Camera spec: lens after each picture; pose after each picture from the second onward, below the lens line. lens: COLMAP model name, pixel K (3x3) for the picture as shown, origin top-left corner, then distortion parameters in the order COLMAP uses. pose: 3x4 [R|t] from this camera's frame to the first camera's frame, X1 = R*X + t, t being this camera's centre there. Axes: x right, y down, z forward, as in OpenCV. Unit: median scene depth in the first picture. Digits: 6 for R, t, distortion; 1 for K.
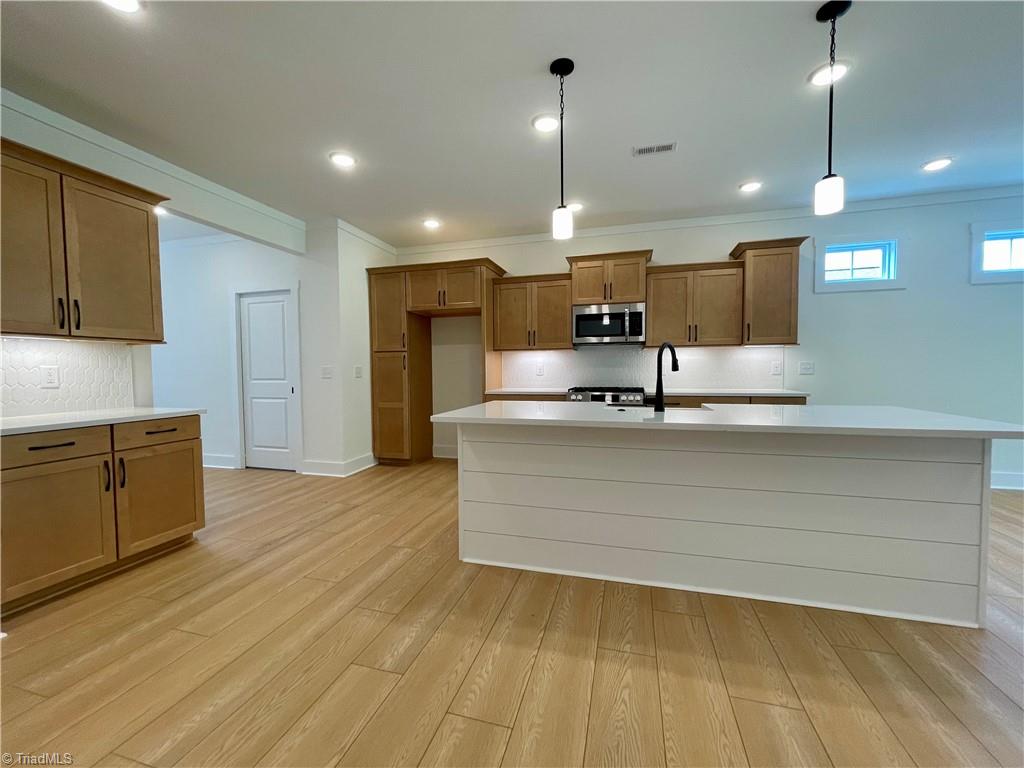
lens RADIAL K [[419.0, 0, 509.2], [0, 419.0, 384.8], [0, 0, 1]] dist [-0.001312, 0.002184]
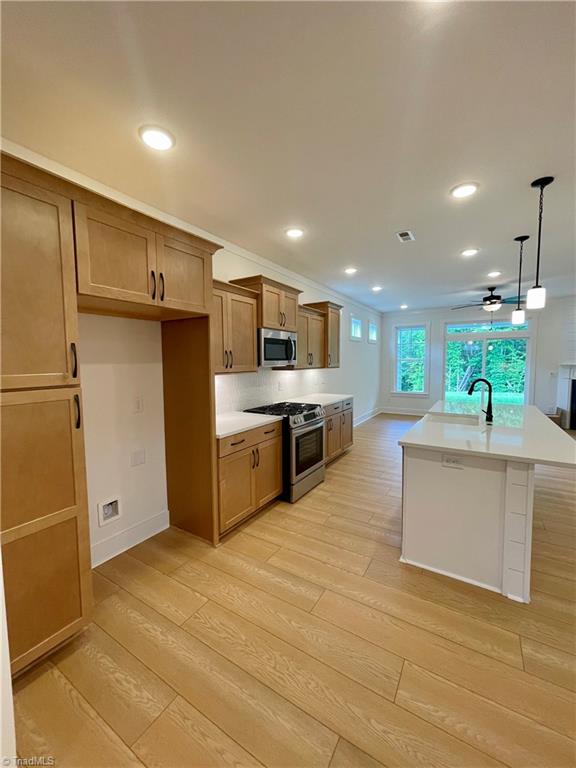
lens RADIAL K [[314.3, 0, 289.1], [0, 314.3, 380.4], [0, 0, 1]] dist [-0.001312, 0.002184]
pose [[0.262881, -0.054647, 0.963279, -0.697907], [0.044457, 0.998020, 0.044486, -0.124183], [-0.963803, 0.031130, 0.264791, 0.967777]]
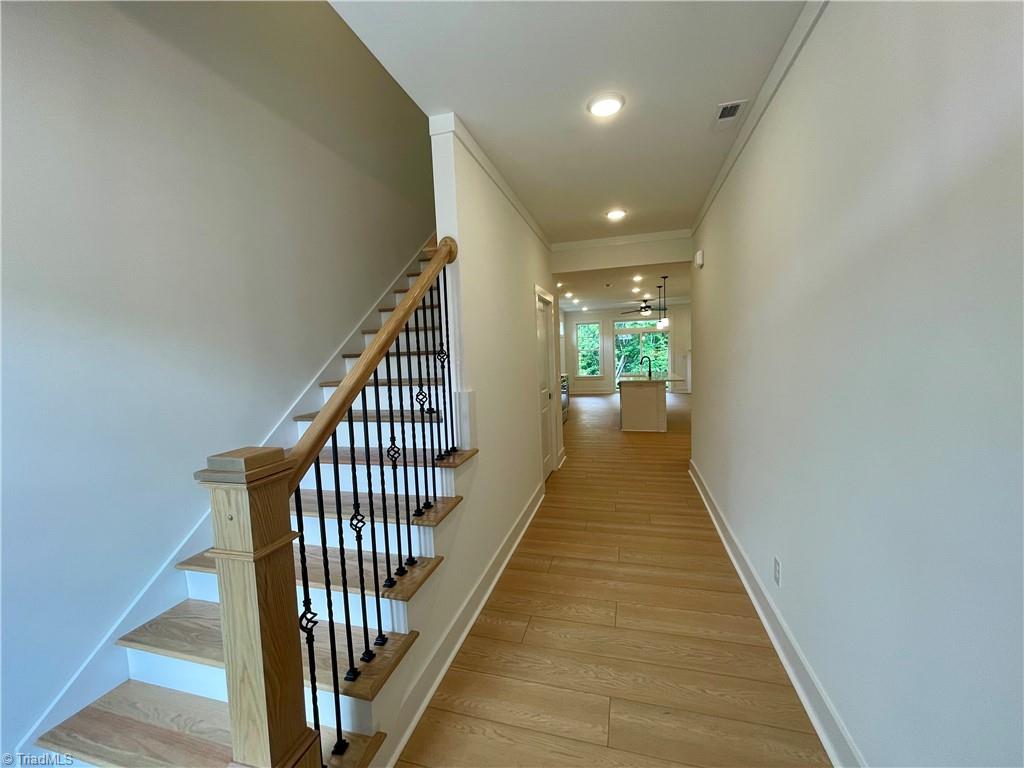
lens RADIAL K [[419.0, 0, 509.4], [0, 419.0, 391.0], [0, 0, 1]] dist [-0.001312, 0.002184]
pose [[-0.001916, -0.080324, 0.996767, -2.155501], [0.085806, 0.993079, 0.080192, -0.132083], [-0.996310, 0.085682, 0.004990, 1.479158]]
